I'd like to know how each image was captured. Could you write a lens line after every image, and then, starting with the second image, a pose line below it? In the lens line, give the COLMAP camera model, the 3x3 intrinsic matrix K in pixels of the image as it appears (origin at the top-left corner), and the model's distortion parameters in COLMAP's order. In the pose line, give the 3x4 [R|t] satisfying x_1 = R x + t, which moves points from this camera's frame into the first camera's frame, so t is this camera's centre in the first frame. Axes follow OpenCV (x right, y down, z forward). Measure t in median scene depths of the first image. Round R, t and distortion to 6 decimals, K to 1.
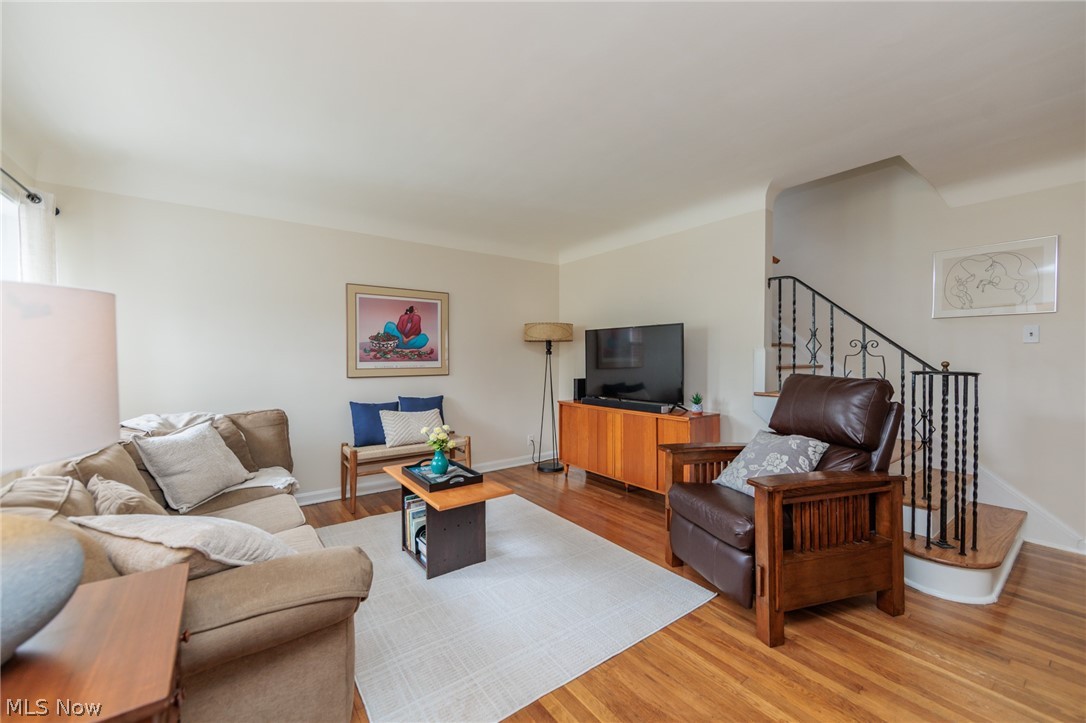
lens RADIAL K [[427.5, 0, 543.6], [0, 427.5, 361.4], [0, 0, 1]] dist [-0.000547, -0.000394]
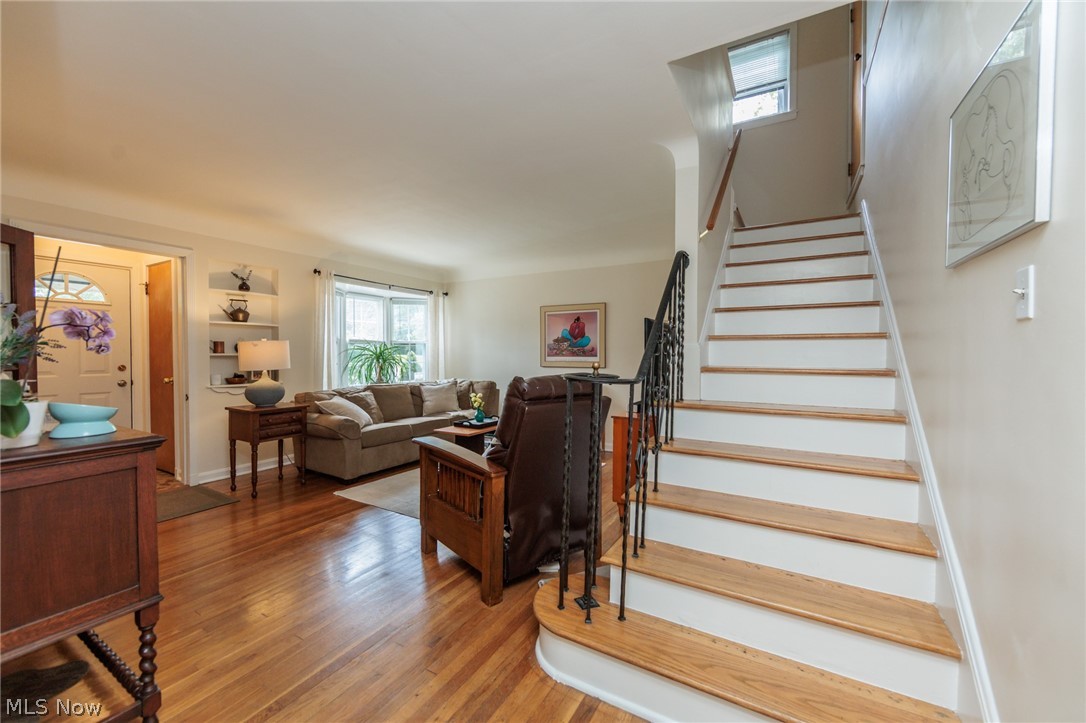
lens RADIAL K [[427.5, 0, 543.4], [0, 427.5, 361.2], [0, 0, 1]] dist [-0.000547, -0.000394]
pose [[0.393537, 0.021776, -0.919051, 0.928847], [-0.016962, 0.999721, 0.016424, -0.006694], [0.919152, 0.009126, 0.393796, 0.366558]]
